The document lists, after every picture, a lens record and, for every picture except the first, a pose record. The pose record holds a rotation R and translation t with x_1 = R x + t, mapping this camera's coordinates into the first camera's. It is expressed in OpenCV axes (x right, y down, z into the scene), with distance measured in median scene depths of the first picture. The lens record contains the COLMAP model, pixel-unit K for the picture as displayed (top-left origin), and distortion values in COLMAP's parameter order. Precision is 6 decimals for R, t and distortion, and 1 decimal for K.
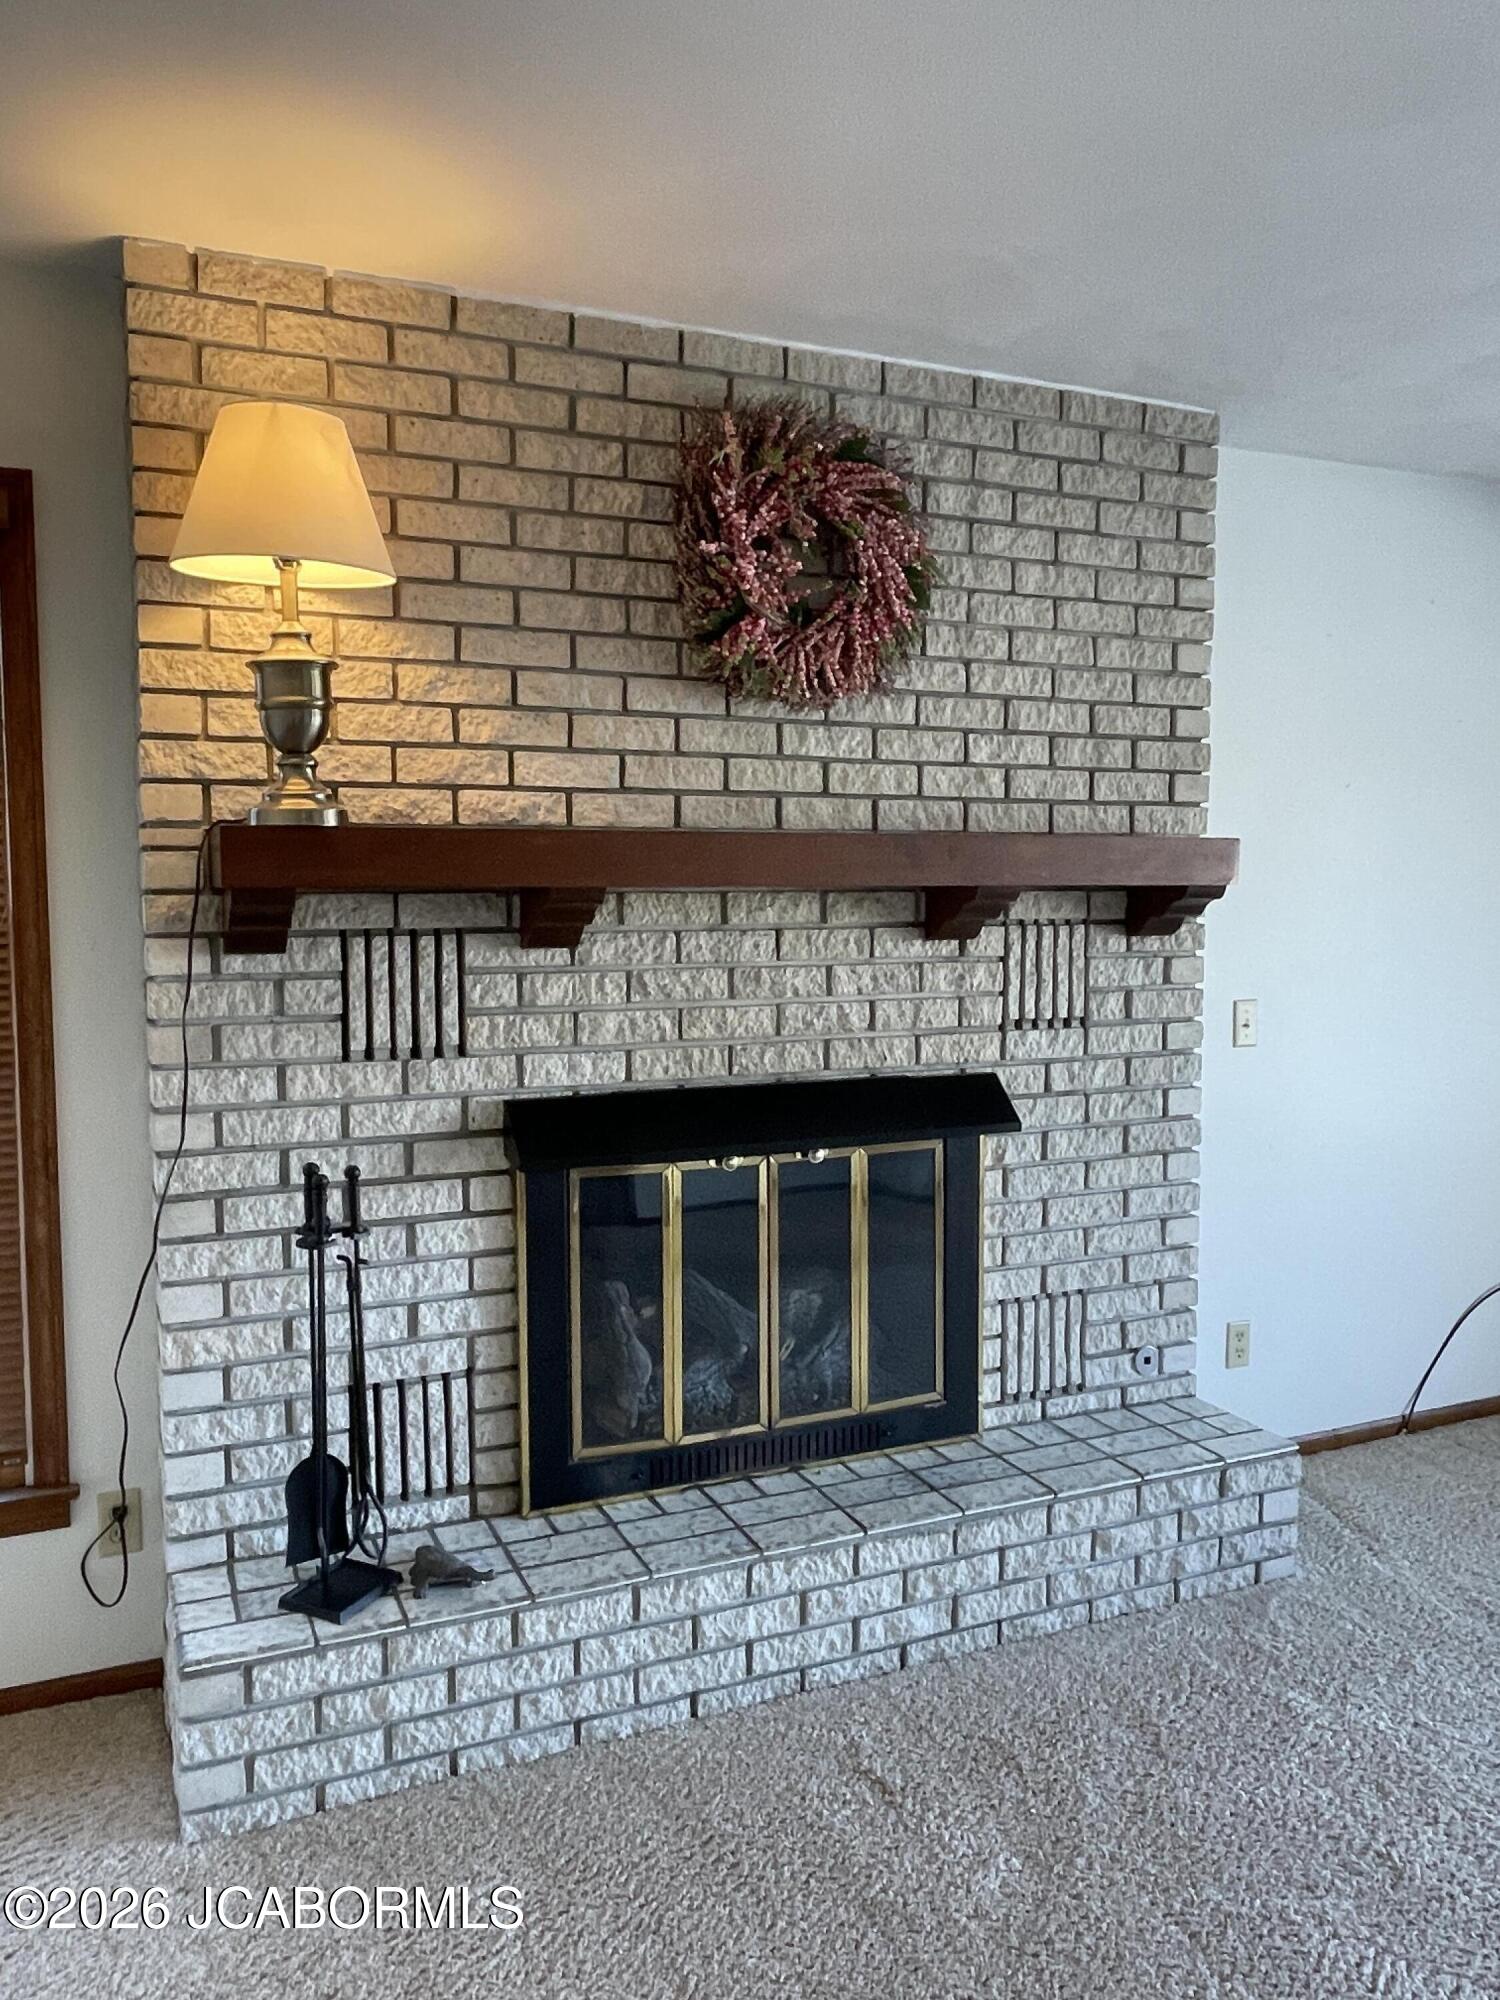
lens RADIAL K [[1452.3, 0, 745.4], [0, 1452.3, 996.8], [0, 0, 1]] dist [-0.000305, 0.002361]
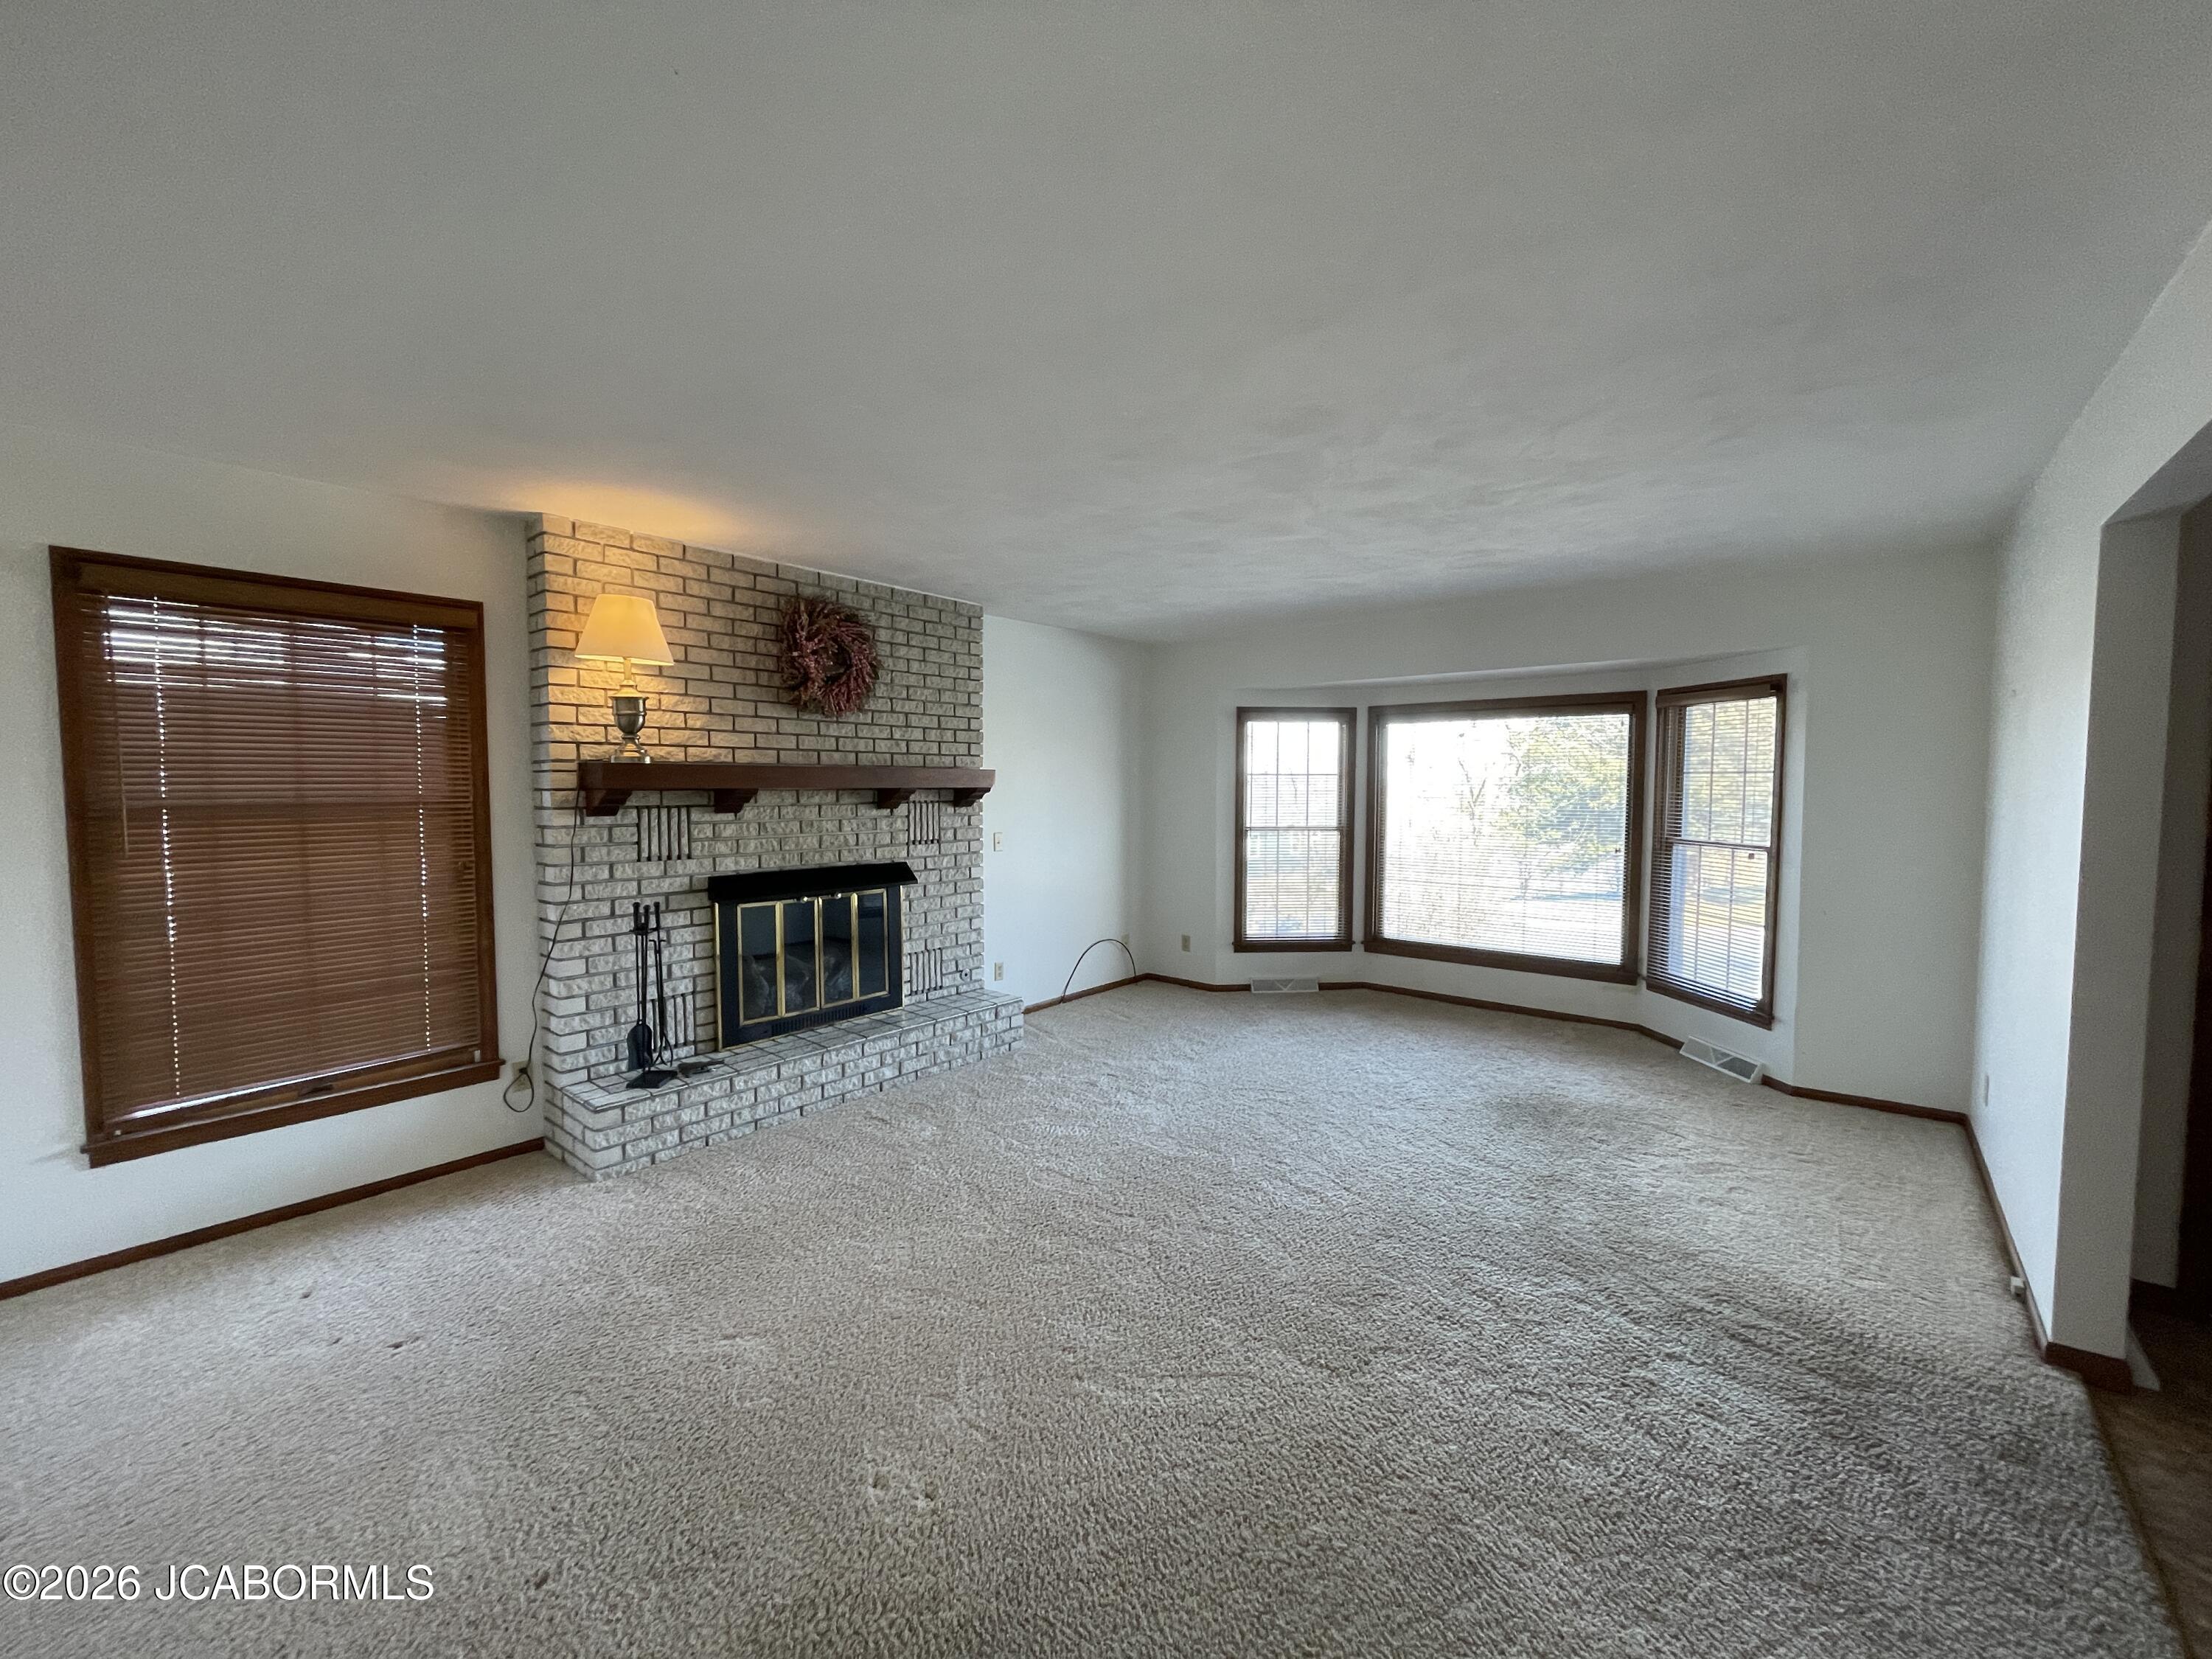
lens RADIAL K [[879.7, 0, 1109.0], [0, 879.7, 822.0], [0, 0, 1]] dist [-0.000575, -0.000016]
pose [[0.891837, -0.015290, 0.452098, -0.230360], [0.030320, 0.999202, -0.026018, 0.038682], [-0.451339, 0.036912, 0.891589, -0.592263]]
